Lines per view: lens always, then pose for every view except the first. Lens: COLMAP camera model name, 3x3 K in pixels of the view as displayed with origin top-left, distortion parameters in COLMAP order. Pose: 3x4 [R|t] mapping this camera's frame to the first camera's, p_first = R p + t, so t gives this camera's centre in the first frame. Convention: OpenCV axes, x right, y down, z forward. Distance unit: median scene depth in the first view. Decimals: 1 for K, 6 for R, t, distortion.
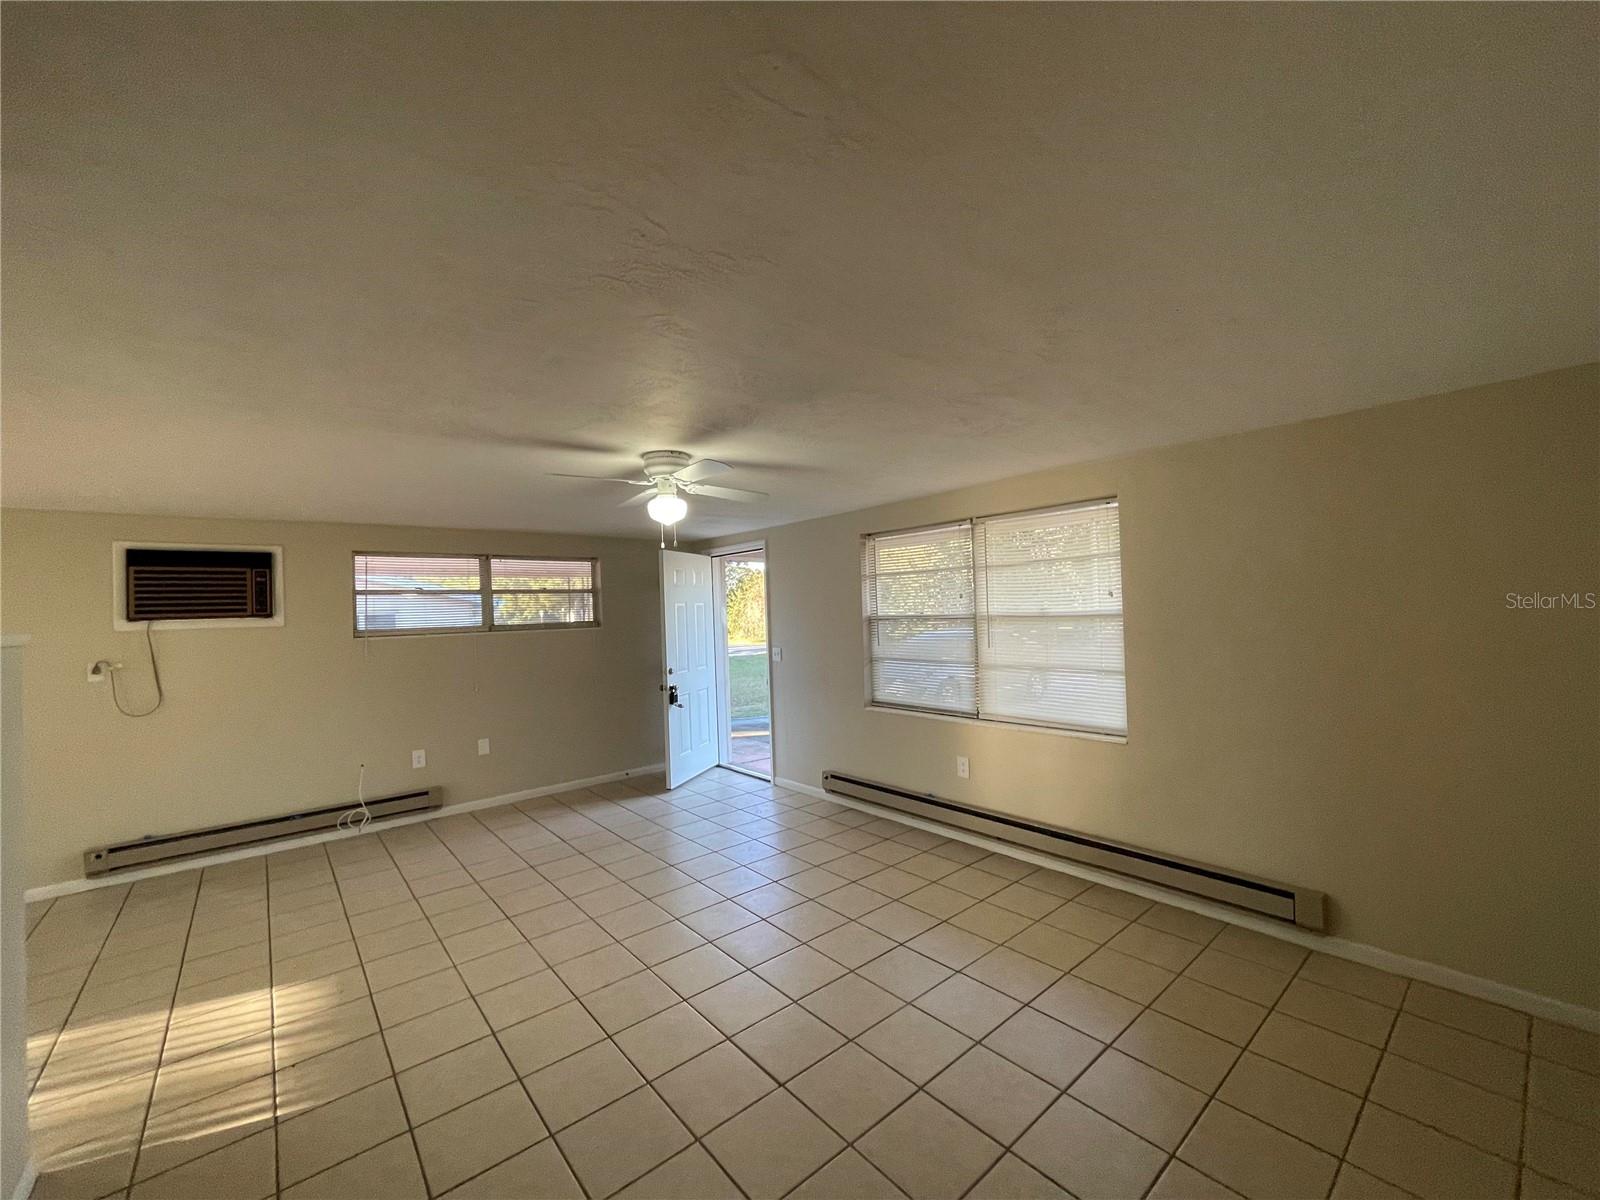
lens RADIAL K [[645.1, 0, 805.2], [0, 645.1, 602.0], [0, 0, 1]] dist [-0.003188, -0.000433]
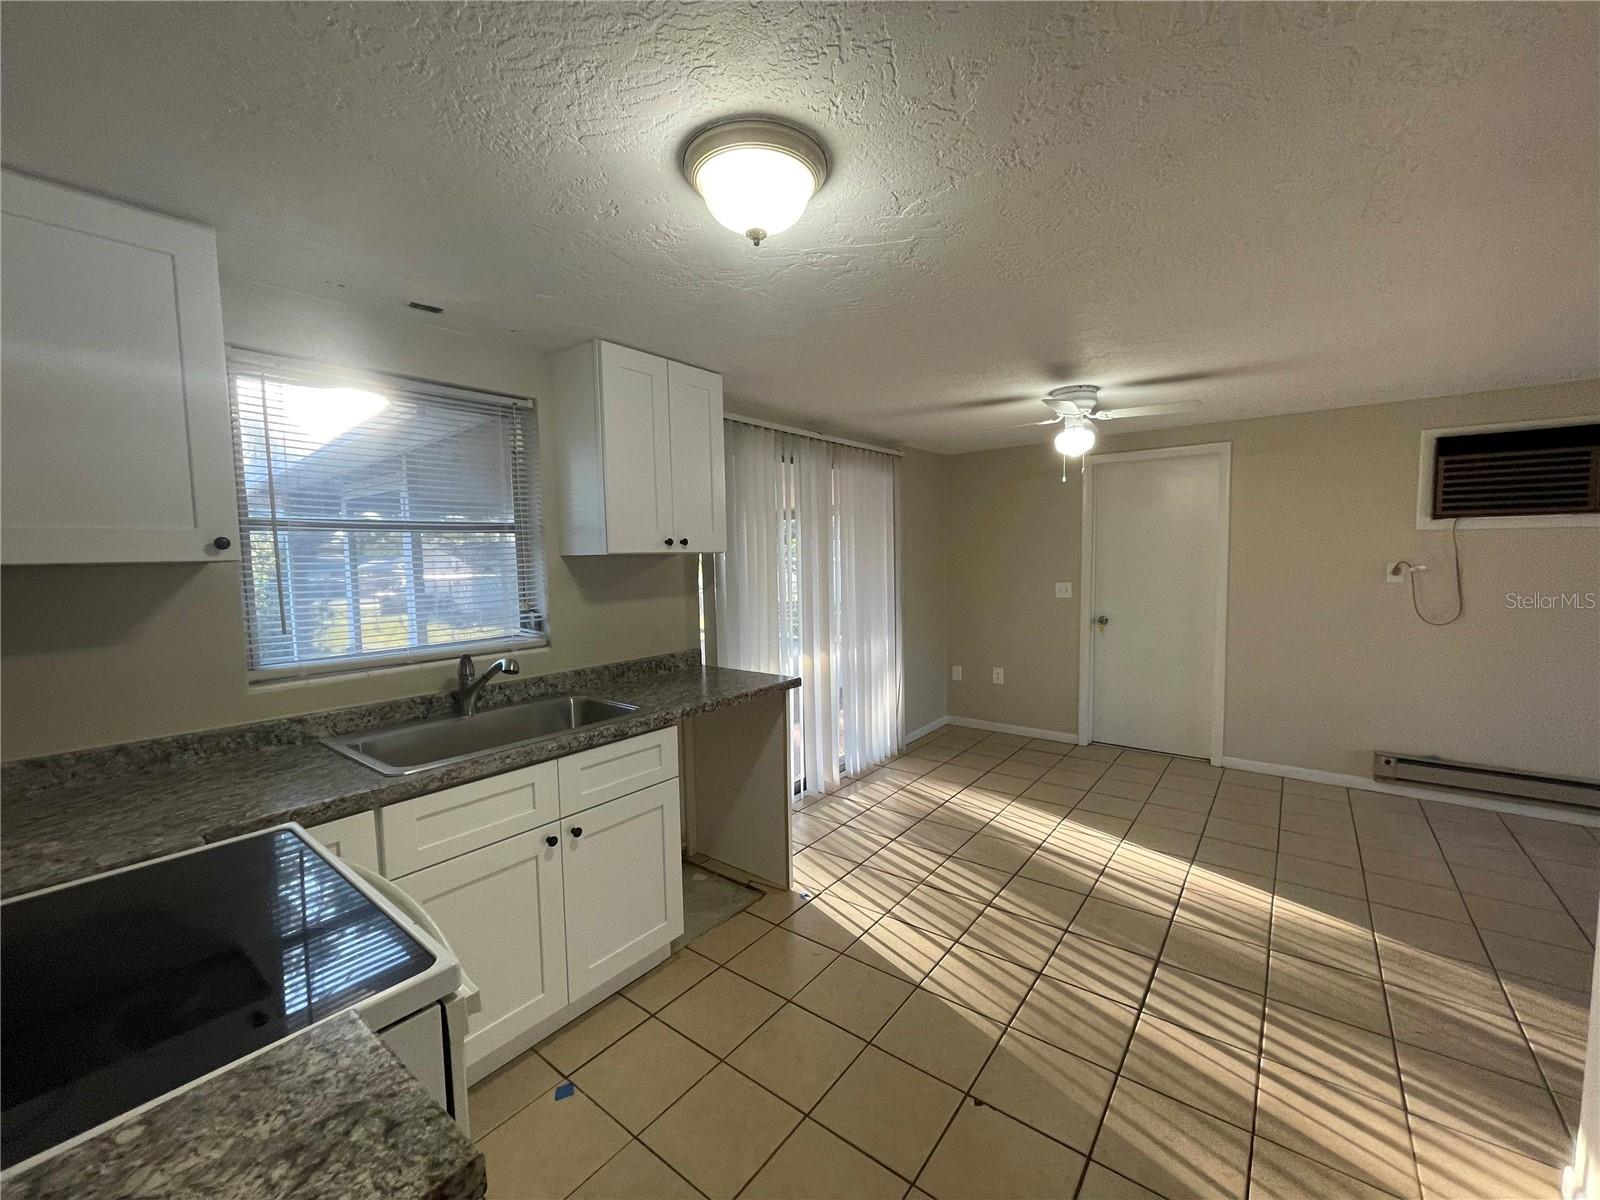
lens RADIAL K [[645.1, 0, 805.2], [0, 645.1, 602.0], [0, 0, 1]] dist [-0.003188, -0.000433]
pose [[0.210503, 0.103665, -0.972081, -0.333767], [0.022665, 0.993577, 0.110866, 0.024789], [0.977331, -0.045369, 0.206801, -0.050027]]
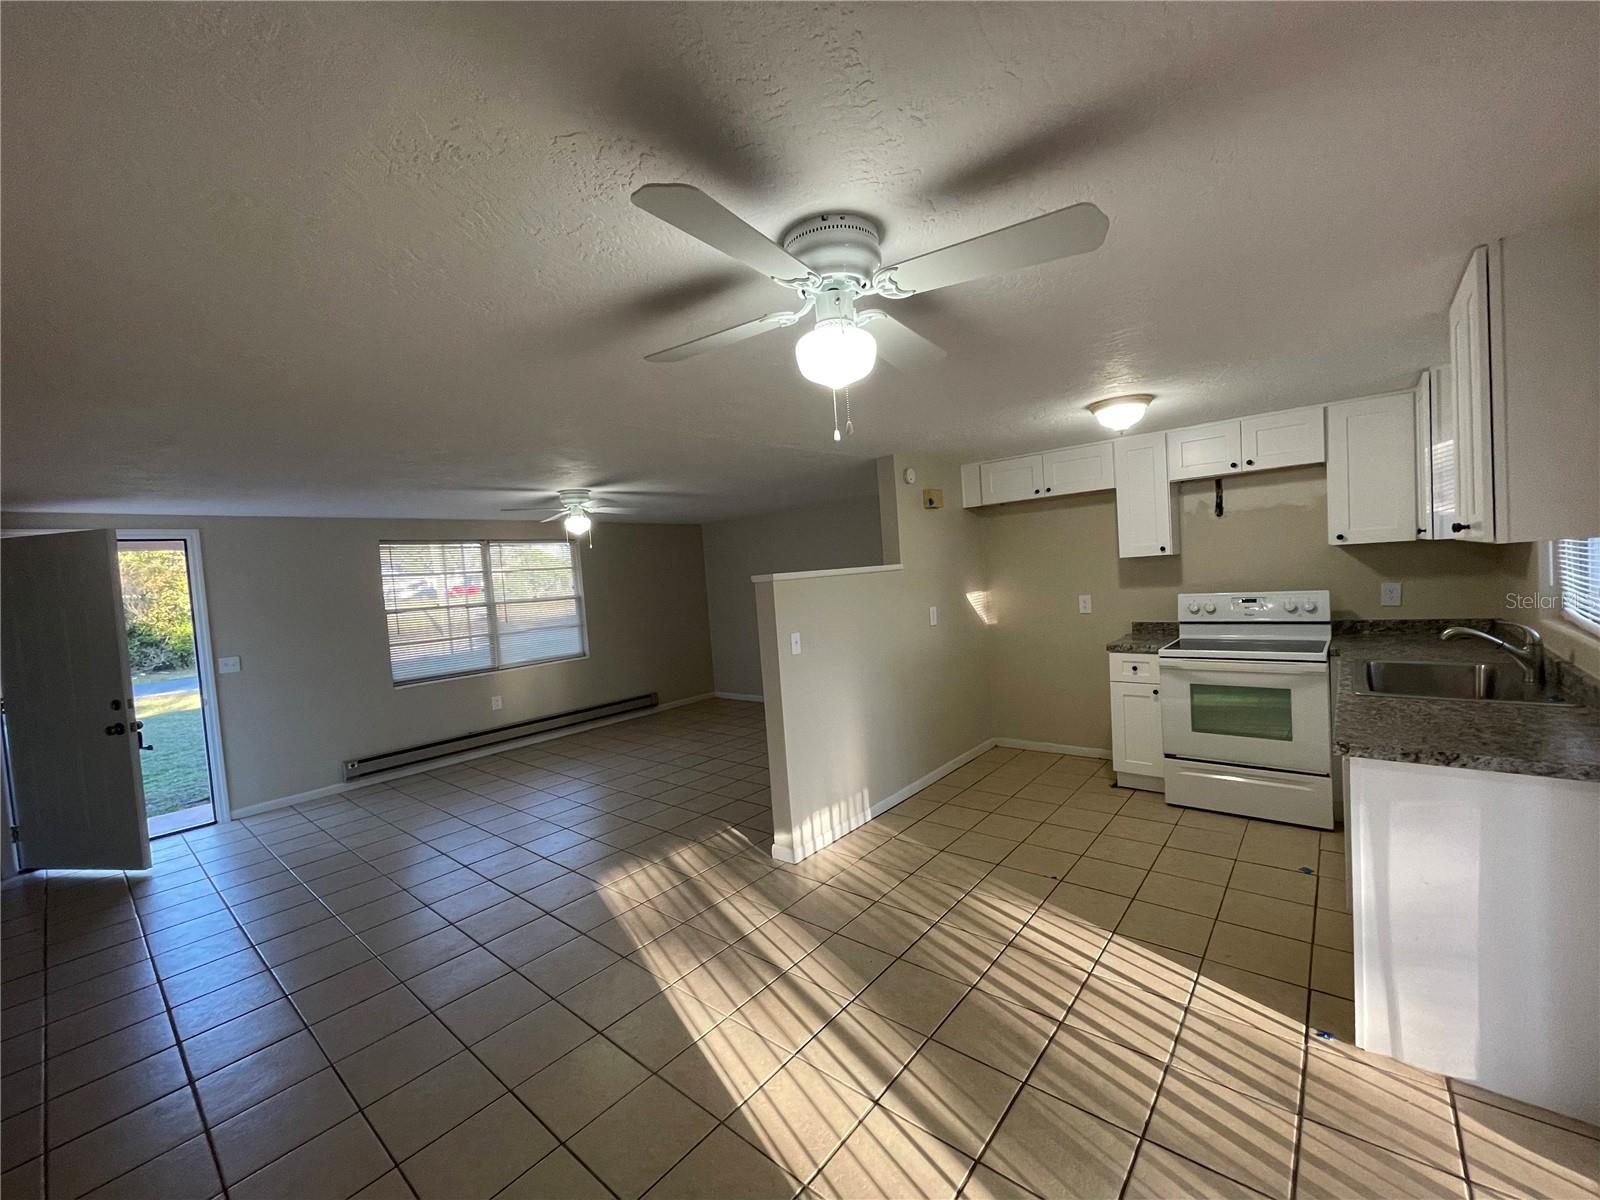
lens RADIAL K [[645.1, 0, 805.2], [0, 645.1, 602.0], [0, 0, 1]] dist [-0.003188, -0.000433]
pose [[-0.161170, 0.000613, 0.986926, -1.359093], [0.065831, 0.997779, 0.010131, 0.051668], [-0.984729, 0.066603, -0.160853, 0.507353]]
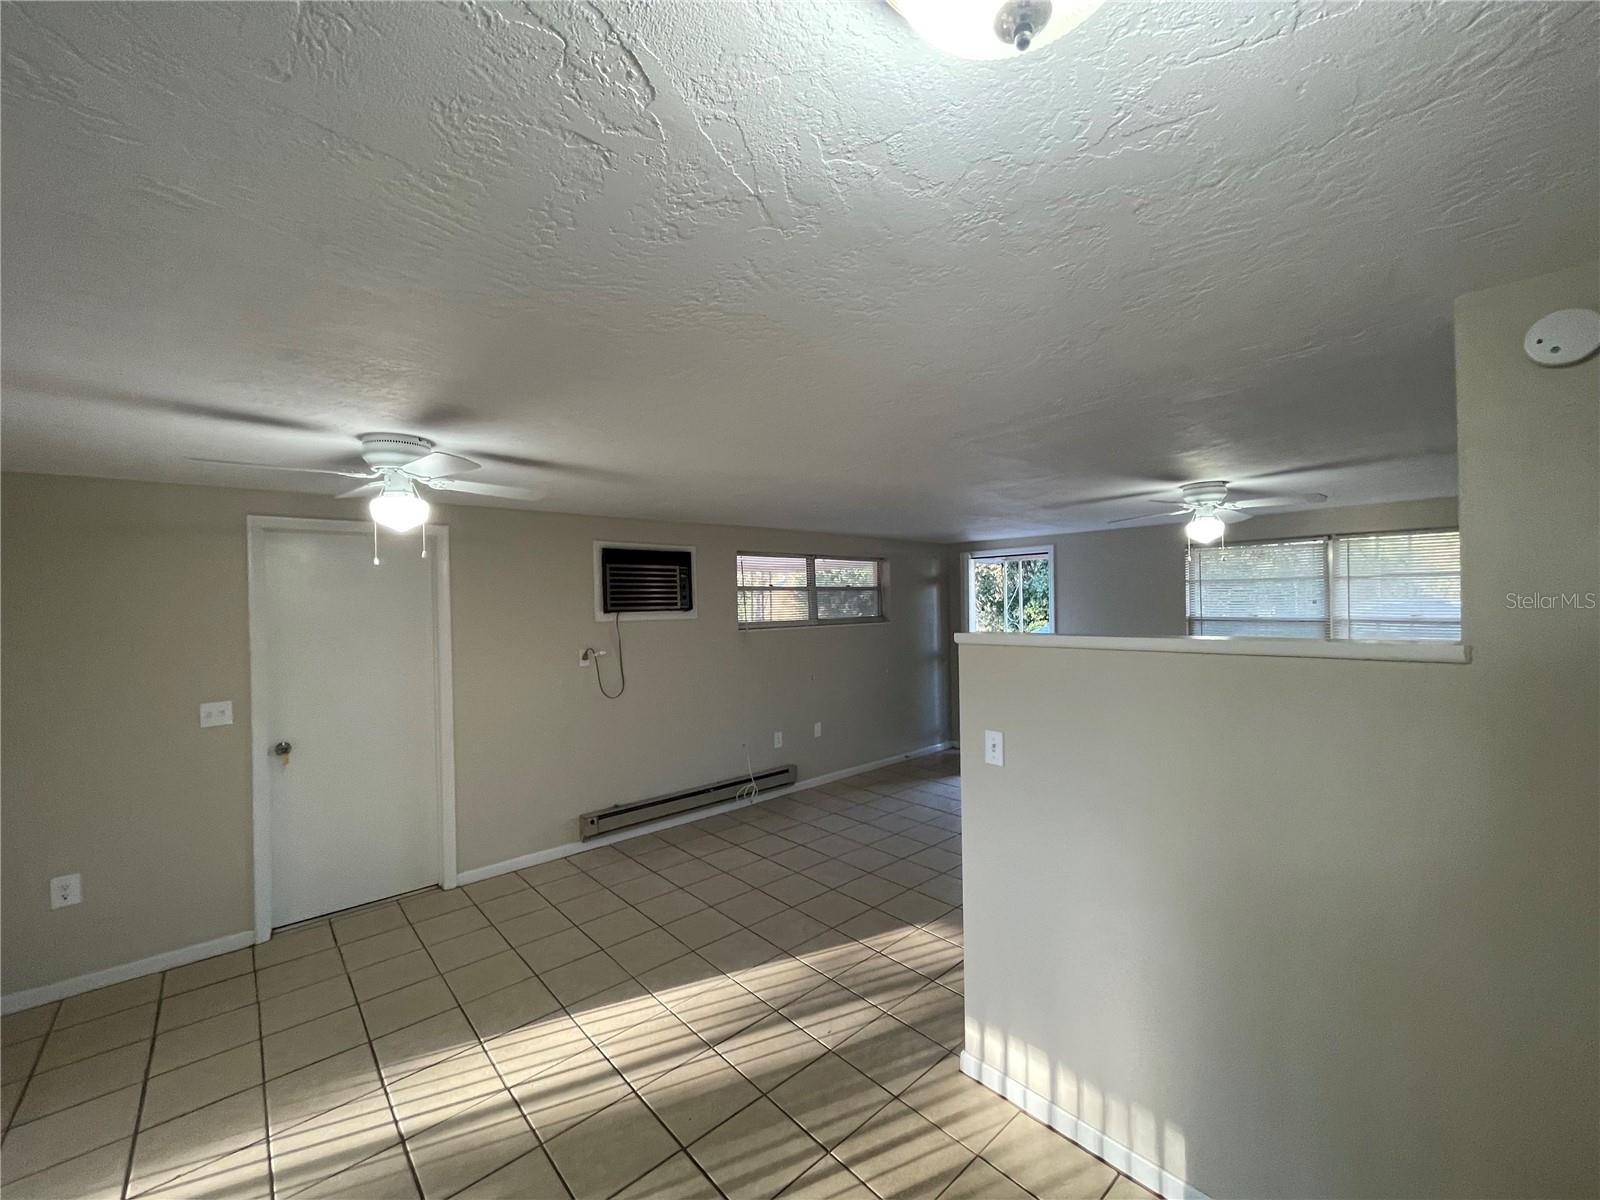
lens RADIAL K [[642.4, 0, 805.6], [0, 642.4, 605.6], [0, 0, 1]] dist [-0.001840, -0.000288]
pose [[0.999348, 0.016262, 0.032244, -0.706930], [-0.016853, 0.999693, 0.018154, -0.008492], [-0.031939, -0.018686, 0.999315, -0.118089]]
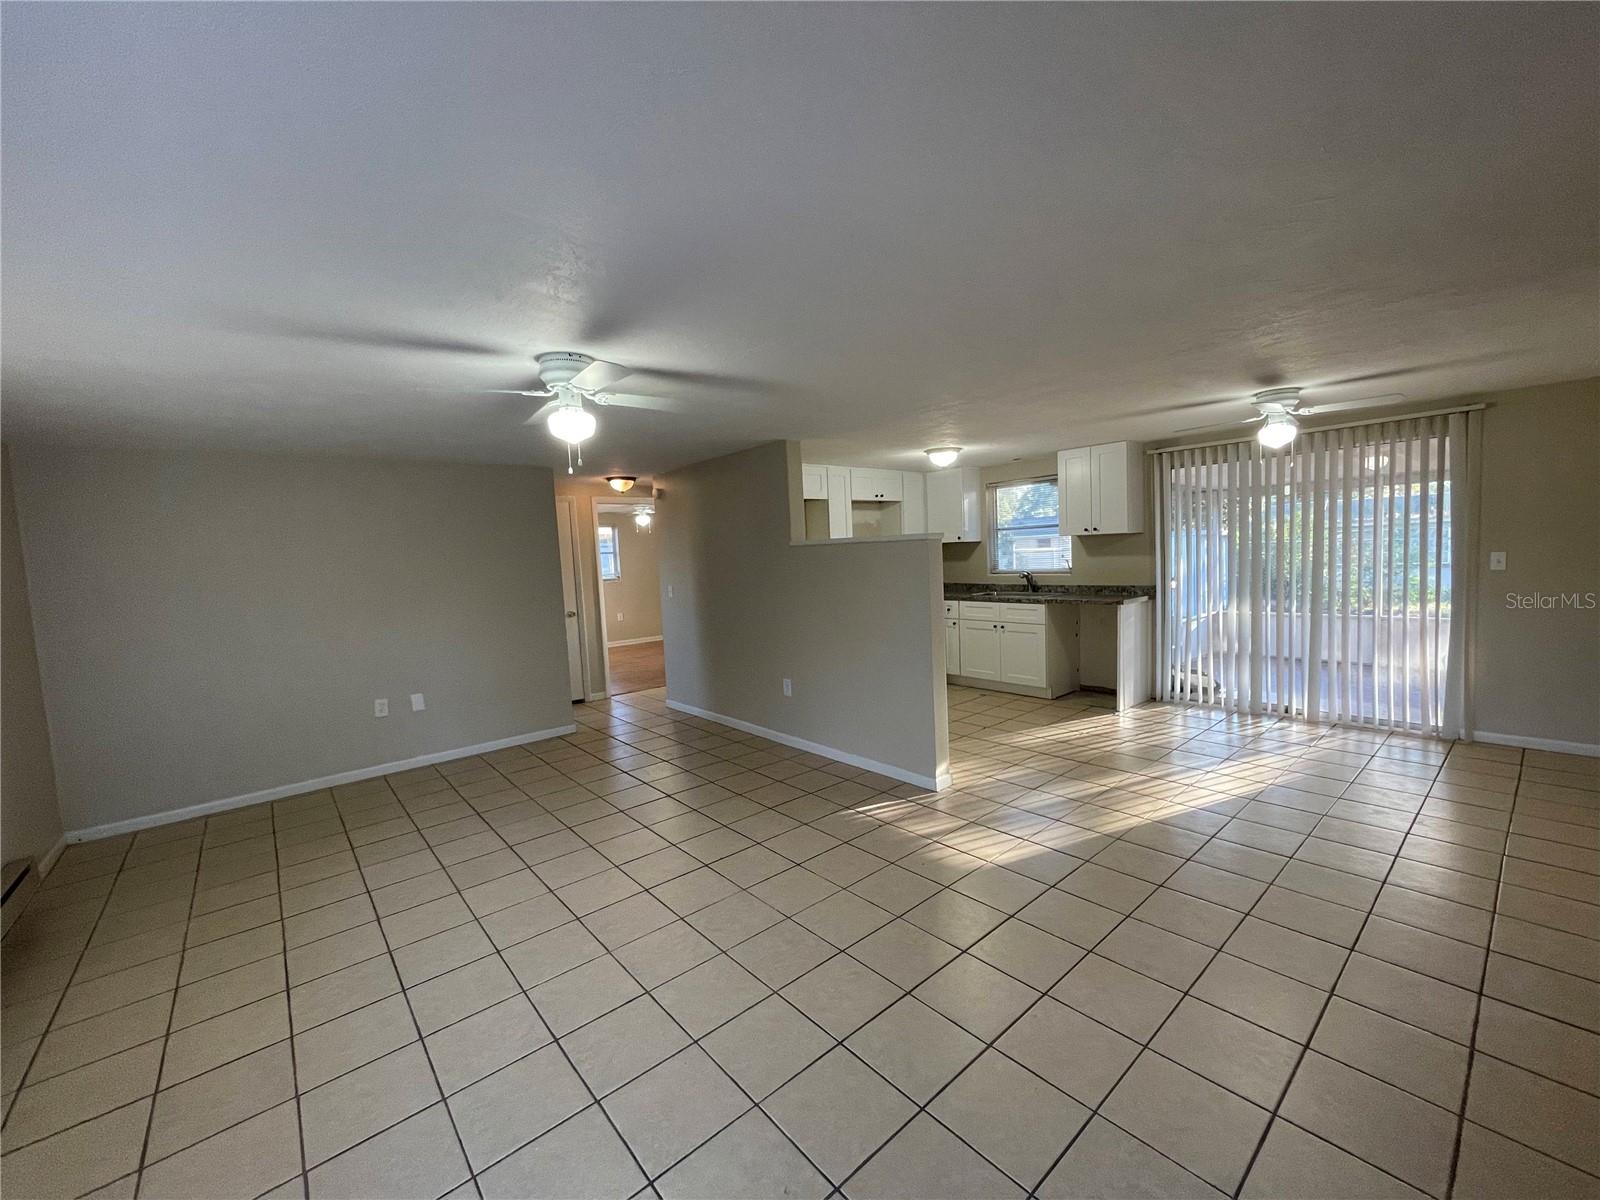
lens RADIAL K [[645.1, 0, 805.2], [0, 645.1, 602.0], [0, 0, 1]] dist [-0.003188, -0.000433]
pose [[-0.996677, 0.081443, -0.001710, -0.355909], [0.081135, 0.994342, 0.068560, 0.042748], [0.007284, 0.068193, -0.997646, 1.333147]]
